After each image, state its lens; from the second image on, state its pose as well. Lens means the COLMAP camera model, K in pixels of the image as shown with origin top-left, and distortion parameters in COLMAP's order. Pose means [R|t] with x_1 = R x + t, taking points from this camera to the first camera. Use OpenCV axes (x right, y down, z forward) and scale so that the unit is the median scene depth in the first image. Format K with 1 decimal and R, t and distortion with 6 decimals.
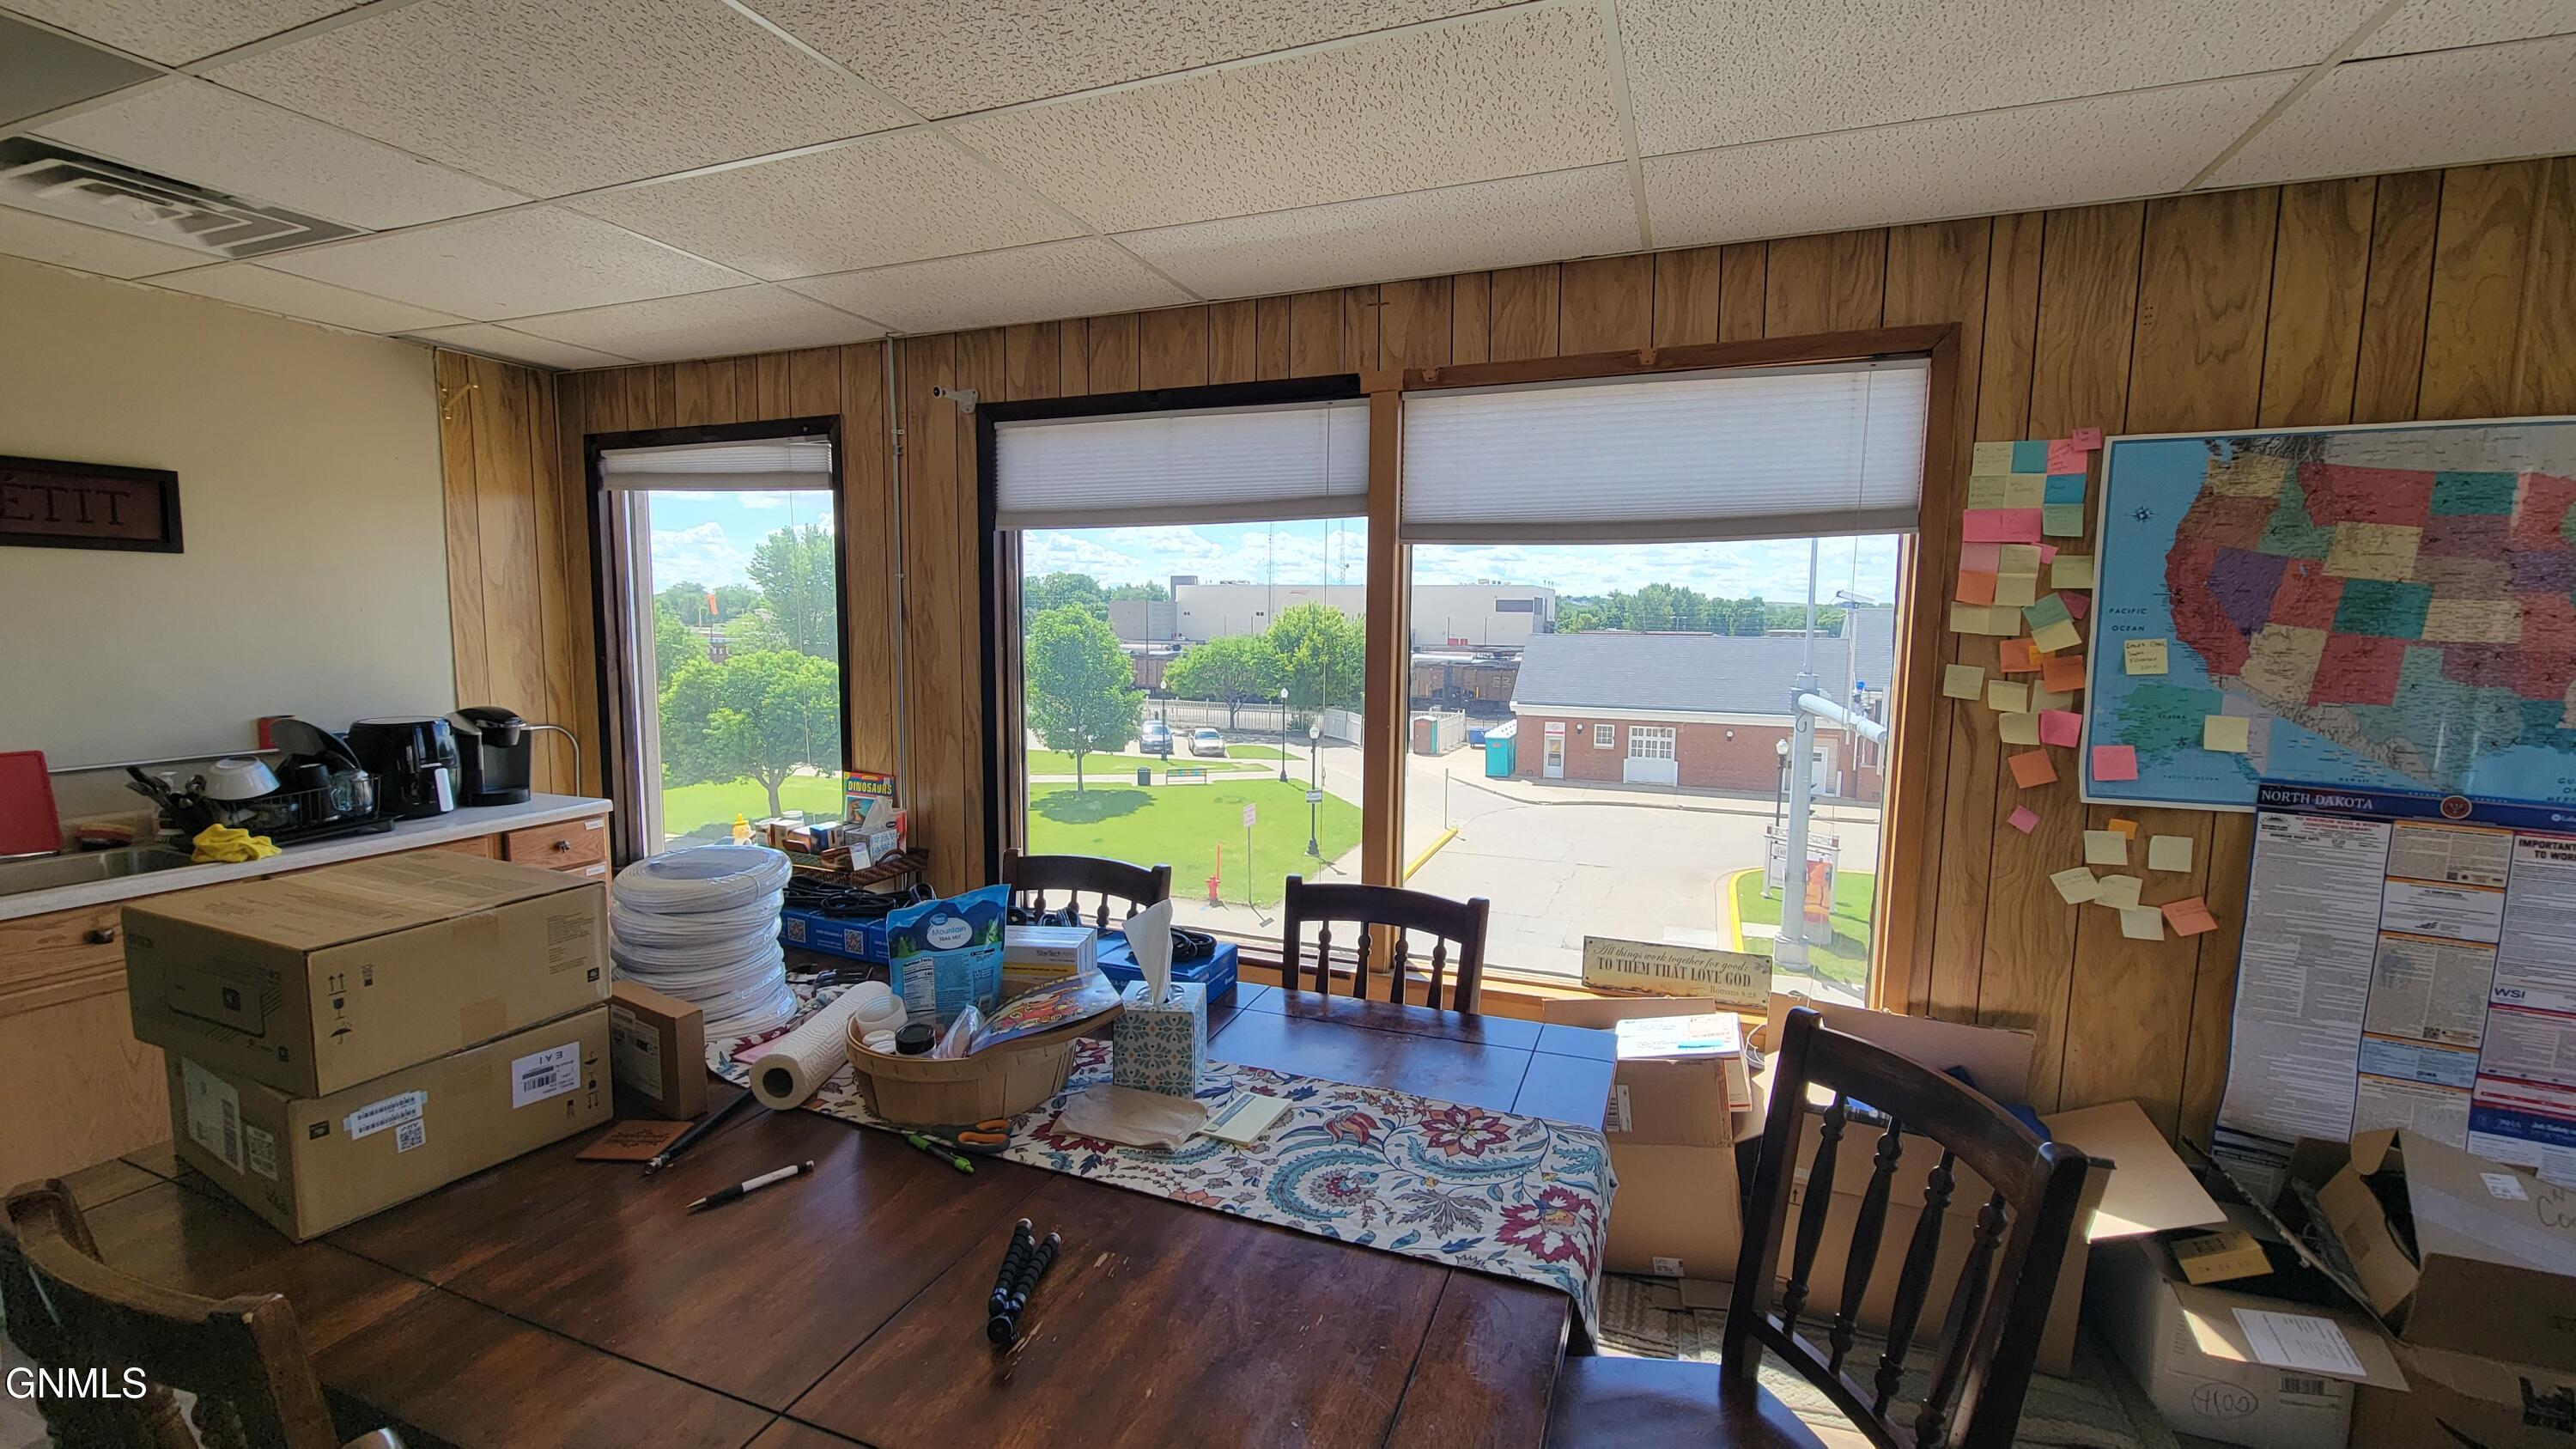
lens RADIAL K [[1050.6, 0, 1291.4], [0, 1050.6, 727.1], [0, 0, 1]] dist [0.001366, -0.002479]
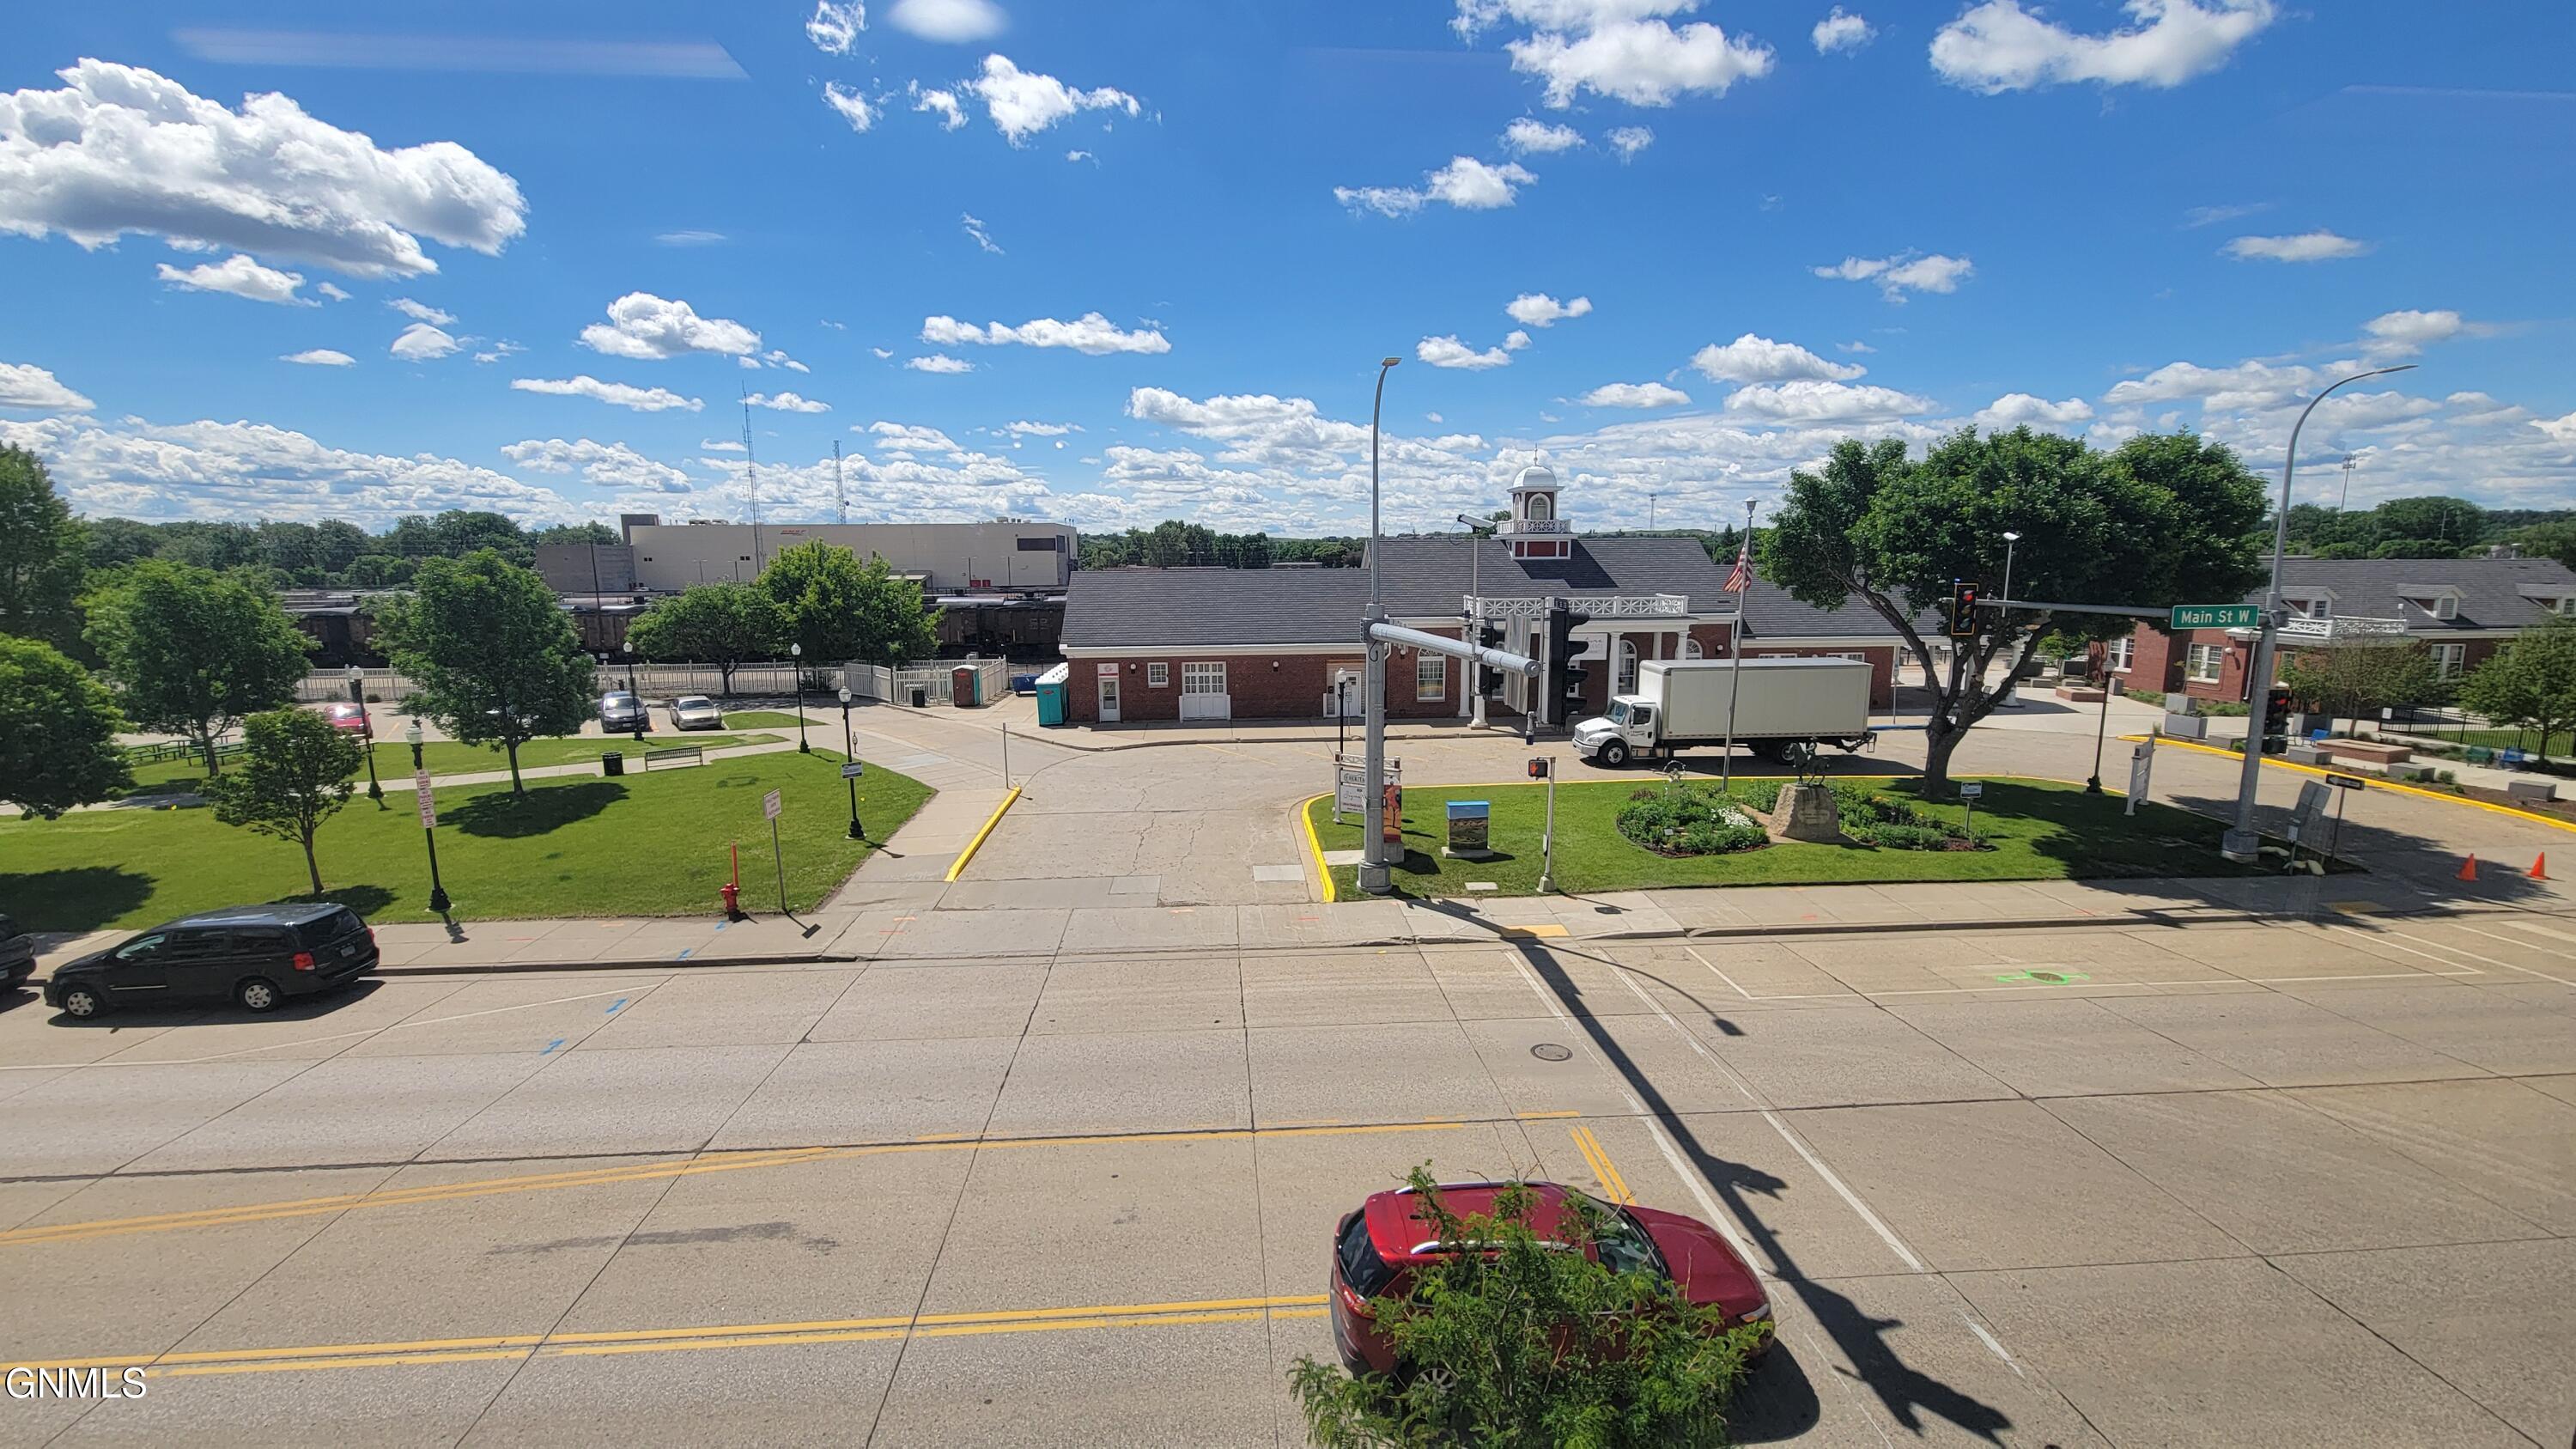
lens RADIAL K [[1050.6, 0, 1291.4], [0, 1050.6, 727.1], [0, 0, 1]] dist [0.001366, -0.002479]
pose [[0.902014, -0.087764, 0.422692, -0.198483], [0.063408, 0.995432, 0.071371, -0.094943], [-0.427025, -0.037576, 0.903459, 1.163477]]
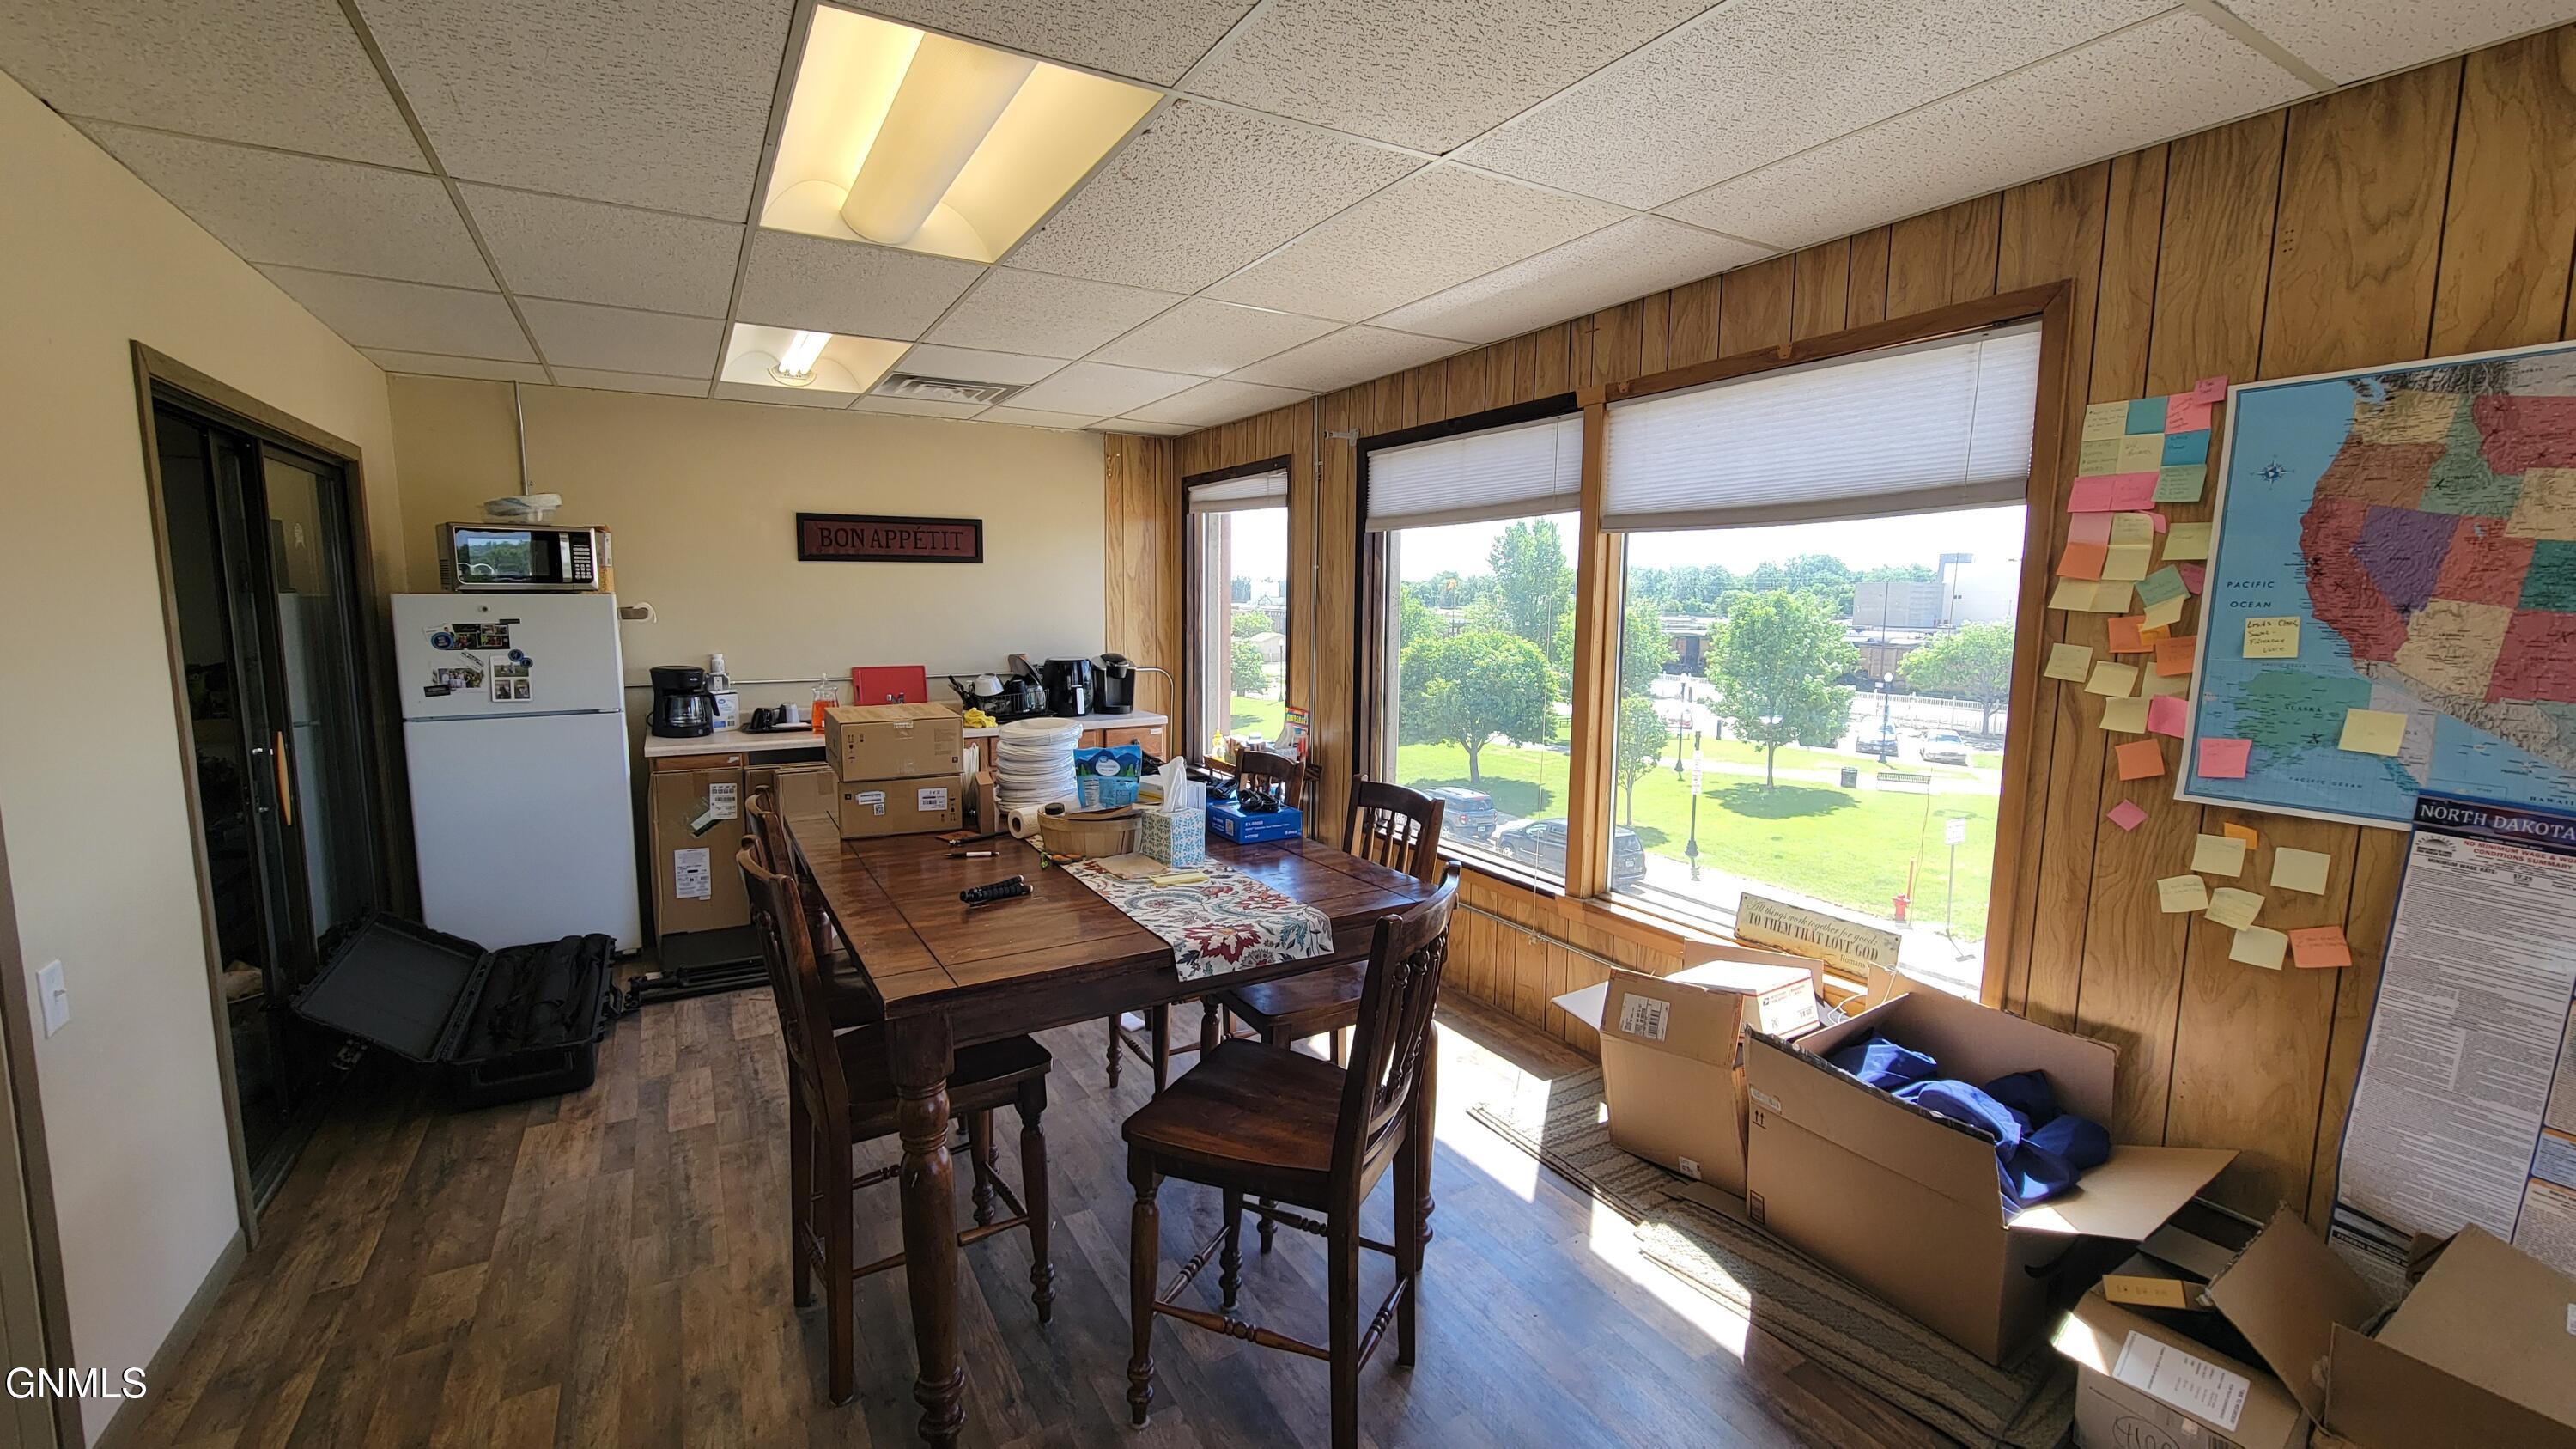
lens RADIAL K [[1050.6, 0, 1291.4], [0, 1050.6, 727.1], [0, 0, 1]] dist [0.001366, -0.002479]
pose [[0.787916, 0.072946, -0.611447, 0.618081], [-0.063654, 0.997288, 0.036952, 0.022207], [0.612484, 0.009806, 0.790422, -0.149925]]
